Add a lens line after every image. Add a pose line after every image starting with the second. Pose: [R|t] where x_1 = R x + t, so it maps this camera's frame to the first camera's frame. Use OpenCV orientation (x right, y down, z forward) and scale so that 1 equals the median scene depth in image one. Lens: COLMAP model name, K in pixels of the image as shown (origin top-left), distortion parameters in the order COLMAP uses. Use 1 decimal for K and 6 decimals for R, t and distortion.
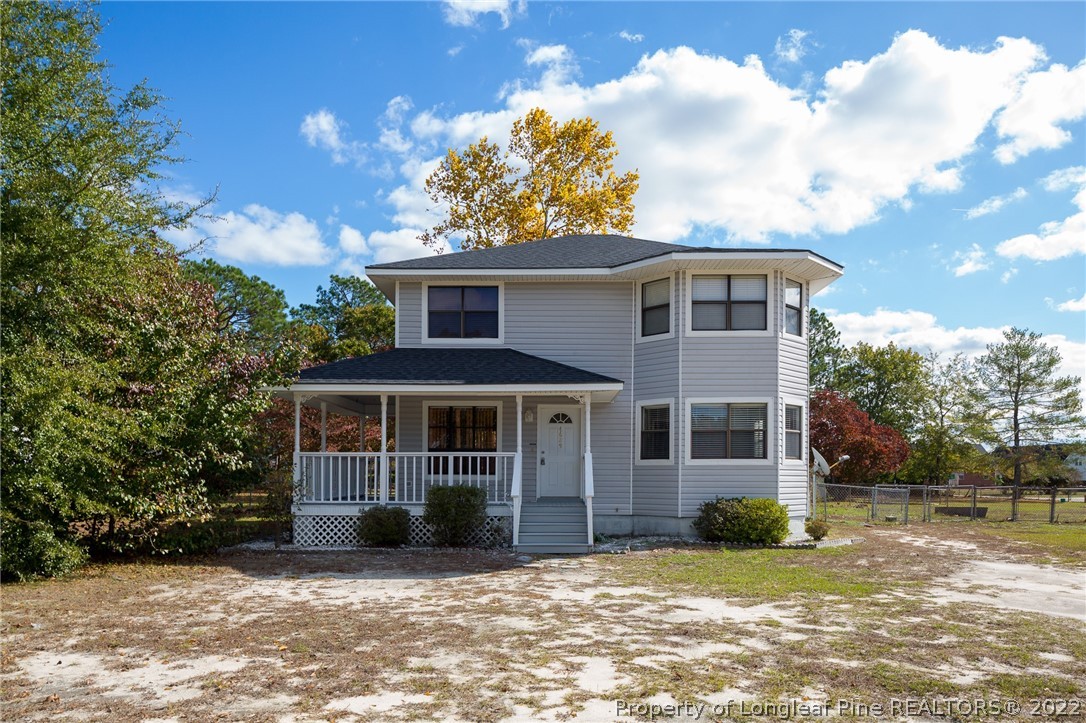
lens RADIAL K [[692.6, 0, 543.0], [0, 692.6, 361.5], [0, 0, 1]] dist [0.003126, 0.001178]
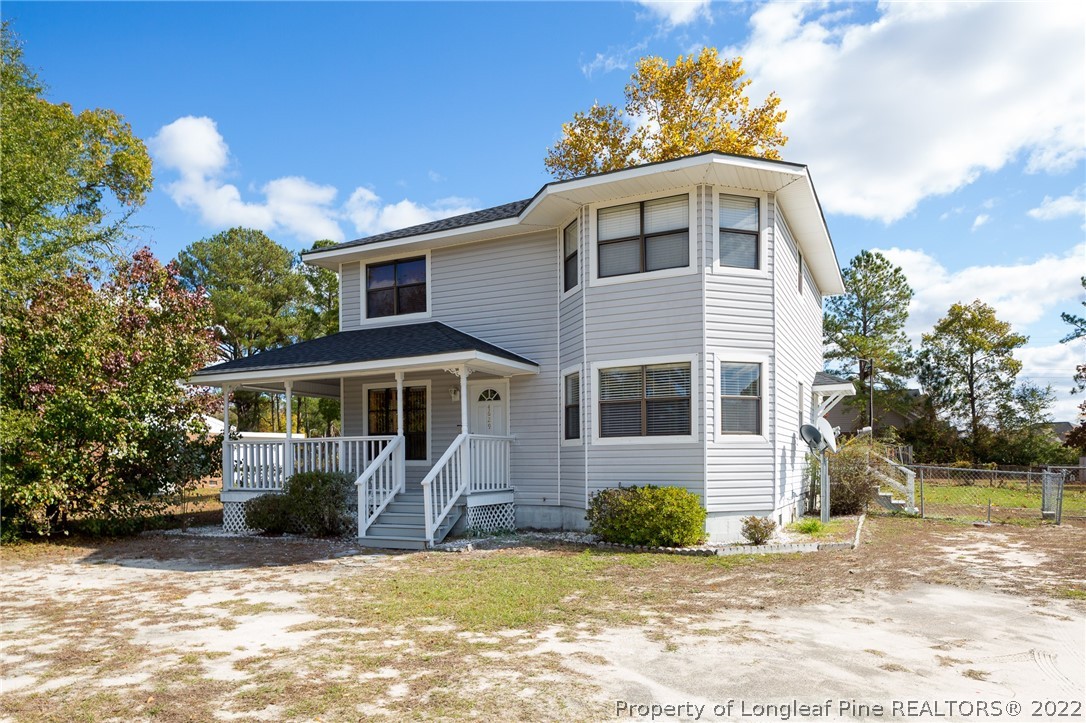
lens RADIAL K [[692.6, 0, 543.0], [0, 692.6, 361.5], [0, 0, 1]] dist [0.003126, 0.001178]
pose [[0.909665, -0.069437, -0.409498, 0.473609], [0.079219, 0.996833, 0.006949, 0.040235], [0.407719, -0.038762, 0.912284, 0.233849]]
